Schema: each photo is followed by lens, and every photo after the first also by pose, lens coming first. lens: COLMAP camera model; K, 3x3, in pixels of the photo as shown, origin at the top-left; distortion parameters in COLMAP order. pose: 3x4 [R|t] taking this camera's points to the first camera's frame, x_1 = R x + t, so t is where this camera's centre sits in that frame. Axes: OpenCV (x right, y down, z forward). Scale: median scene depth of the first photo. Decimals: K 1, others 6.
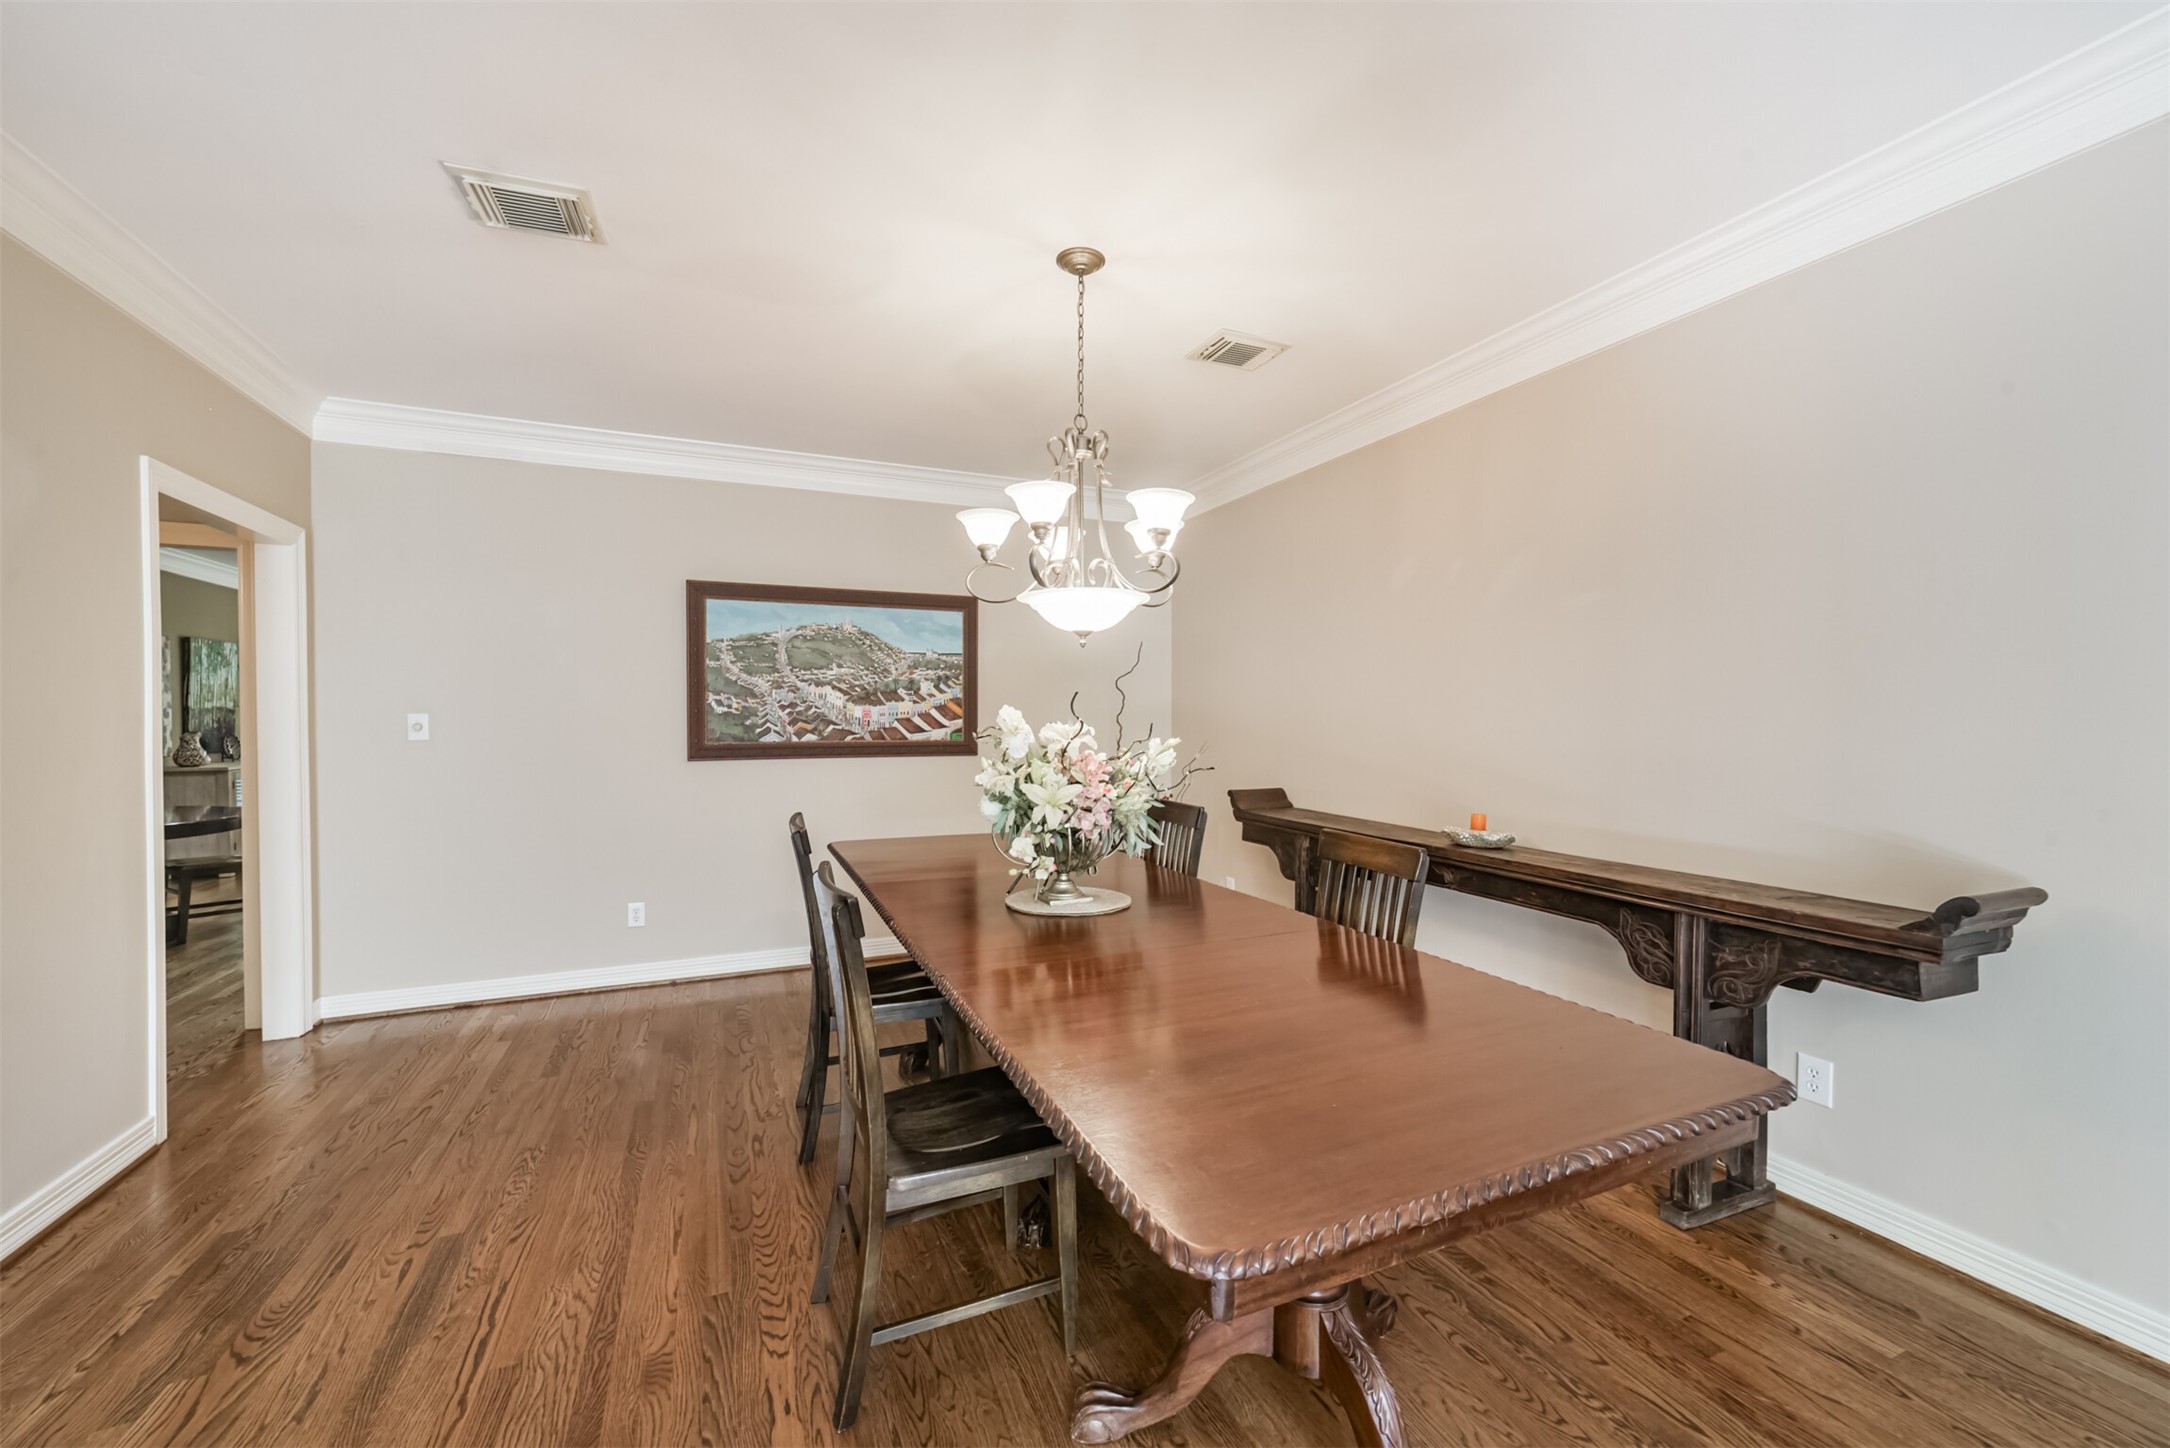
lens RADIAL K [[836.6, 0, 1104.8], [0, 836.6, 724.0], [0, 0, 1]] dist [-0.009403, 0.001550]
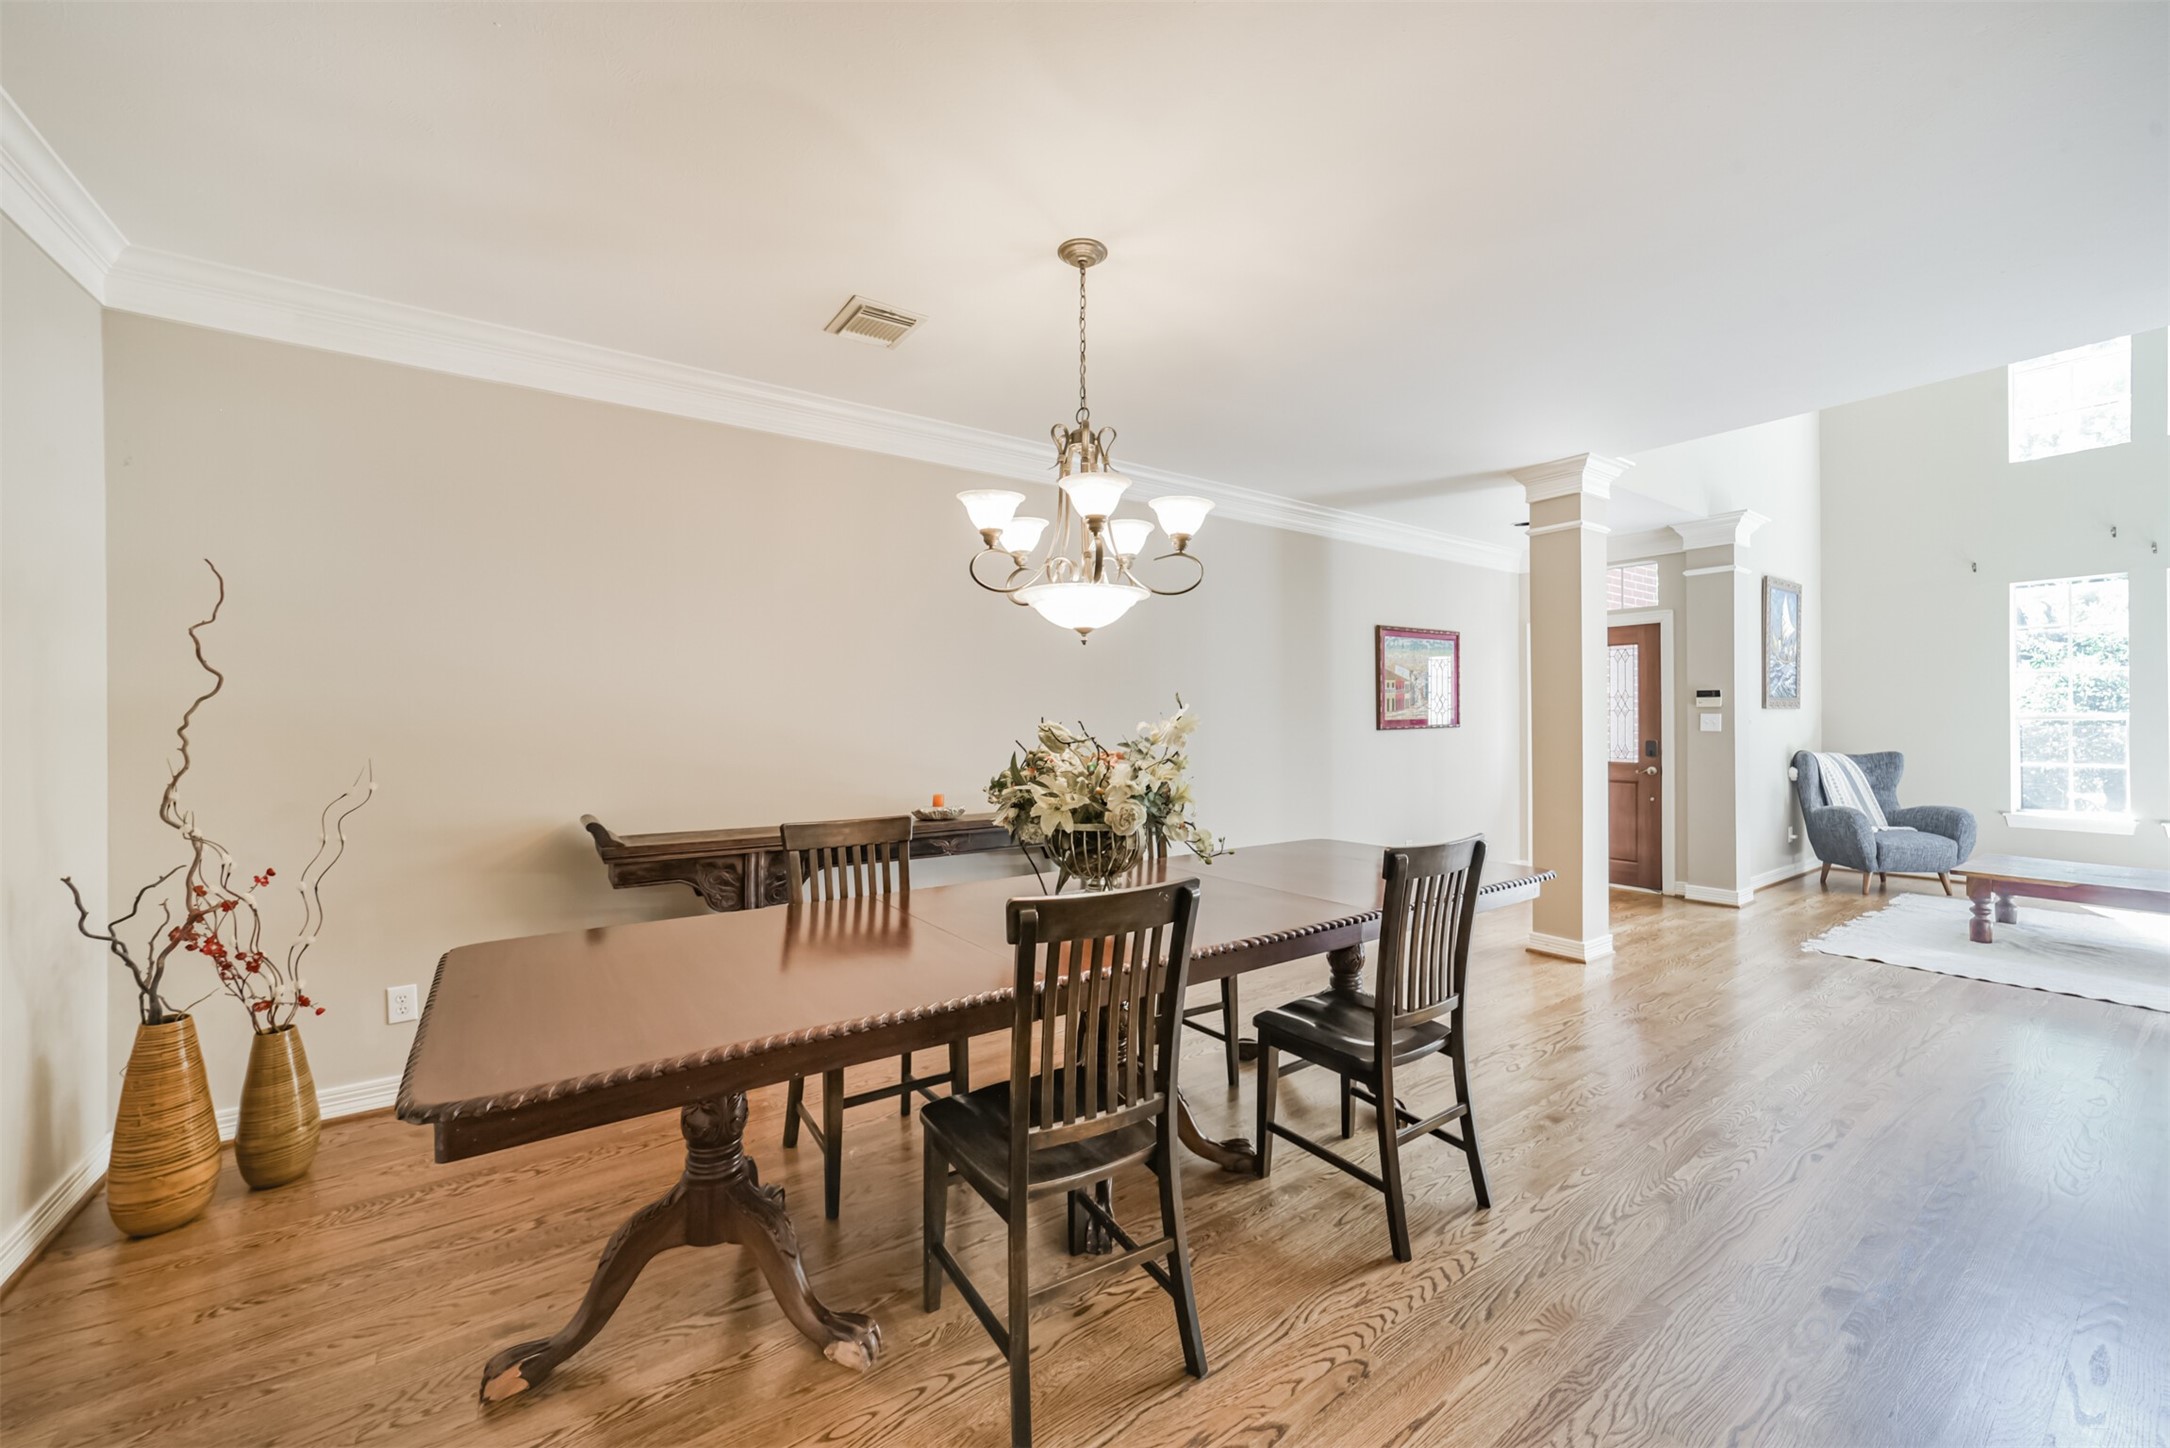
lens RADIAL K [[836.6, 0, 1091.1], [0, 836.6, 712.0], [0, 0, 1]] dist [-0.009403, 0.001550]
pose [[-0.180543, -0.001157, 0.983566, -1.376946], [0.006739, 0.999974, 0.002413, -0.010371], [-0.983544, 0.007064, -0.180531, 1.650984]]
